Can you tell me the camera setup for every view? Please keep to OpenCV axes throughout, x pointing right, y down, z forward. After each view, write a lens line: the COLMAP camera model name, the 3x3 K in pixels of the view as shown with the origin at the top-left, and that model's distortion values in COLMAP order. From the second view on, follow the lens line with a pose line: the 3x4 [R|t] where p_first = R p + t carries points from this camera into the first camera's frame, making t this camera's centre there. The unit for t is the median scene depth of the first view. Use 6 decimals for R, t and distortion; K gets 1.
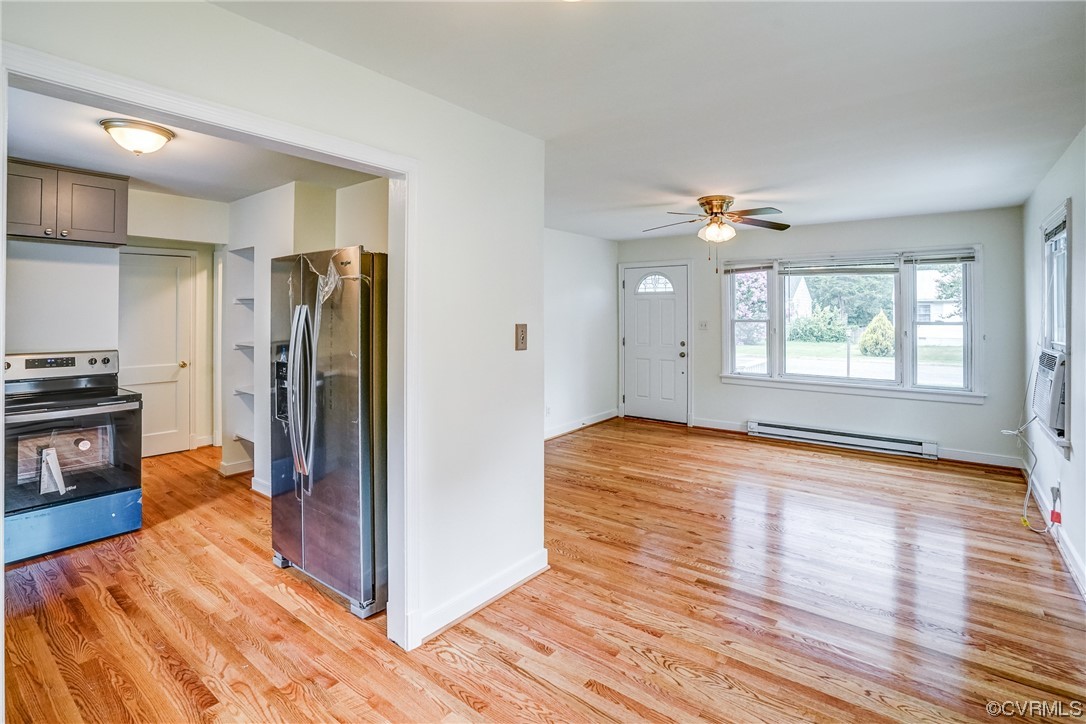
lens RADIAL K [[526.9, 0, 537.6], [0, 526.9, 305.3], [0, 0, 1]] dist [-0.049548, 0.017954]
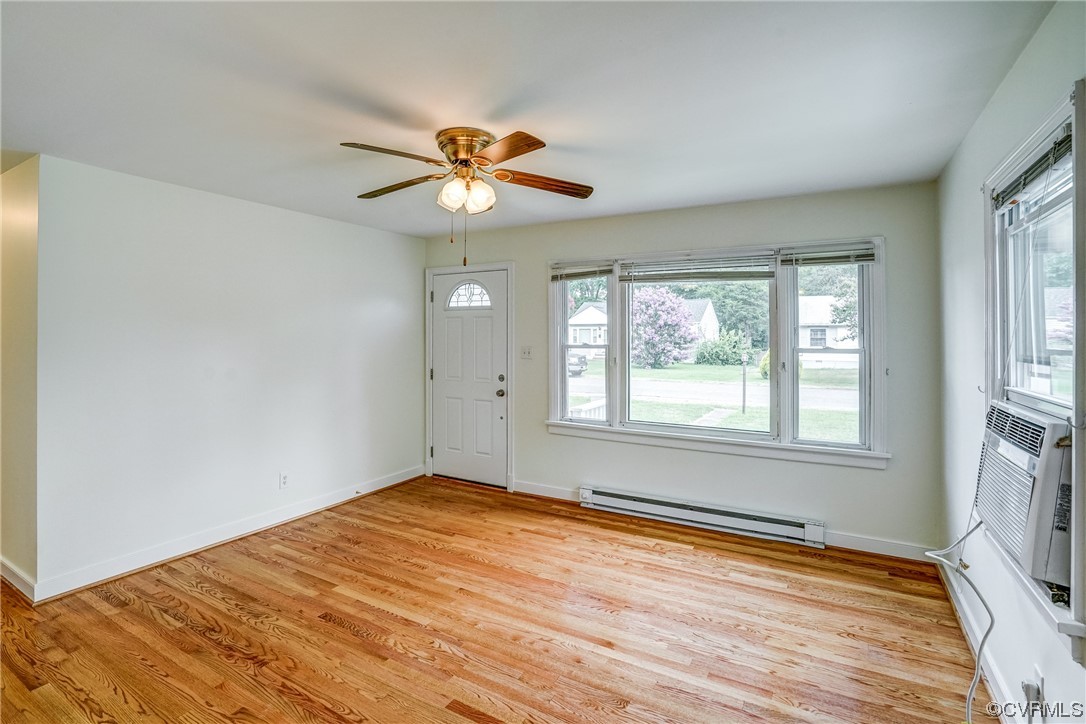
lens RADIAL K [[519.0, 0, 538.1], [0, 519.0, 325.2], [0, 0, 1]] dist [-0.053699, 0.019258]
pose [[0.990649, 0.004884, 0.136349, 0.254883], [-0.003990, 0.999969, -0.006835, 0.006078], [-0.136379, 0.006227, 0.990637, 0.314886]]
